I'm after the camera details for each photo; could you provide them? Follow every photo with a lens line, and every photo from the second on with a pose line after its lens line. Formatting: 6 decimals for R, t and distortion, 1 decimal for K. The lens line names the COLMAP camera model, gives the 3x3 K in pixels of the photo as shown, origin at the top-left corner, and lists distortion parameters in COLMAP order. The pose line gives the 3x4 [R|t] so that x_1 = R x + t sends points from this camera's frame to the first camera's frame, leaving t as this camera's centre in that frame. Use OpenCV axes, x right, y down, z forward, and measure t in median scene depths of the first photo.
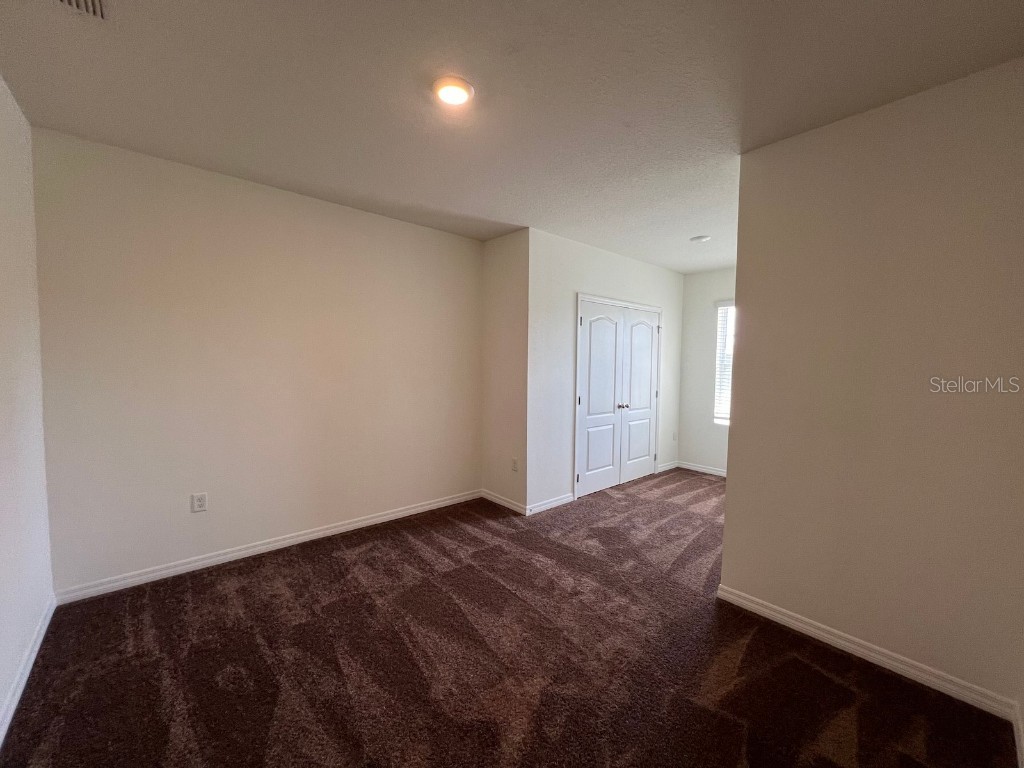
lens RADIAL K [[410.3, 0, 509.7], [0, 410.3, 385.8], [0, 0, 1]] dist [-0.000779, 0.000575]
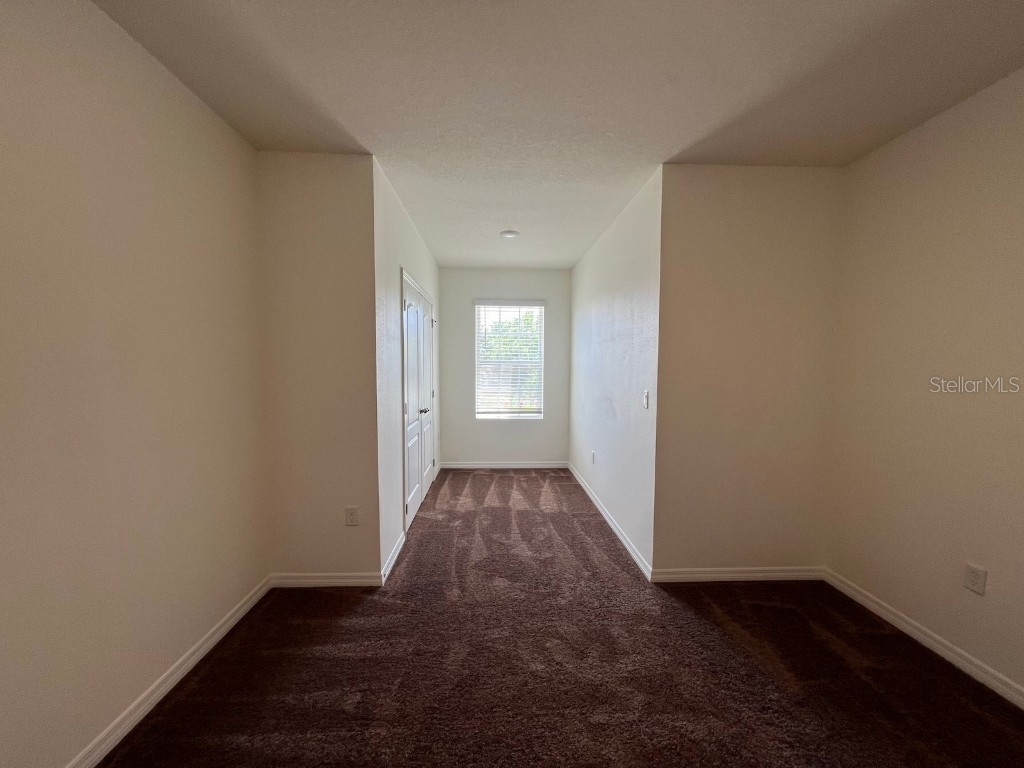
lens RADIAL K [[410.3, 0, 509.7], [0, 410.3, 385.8], [0, 0, 1]] dist [-0.000779, 0.000575]
pose [[0.624514, -0.050810, 0.779359, -0.317219], [0.044145, 0.998583, 0.029728, -0.022763], [-0.779765, 0.015839, 0.625872, 0.379770]]
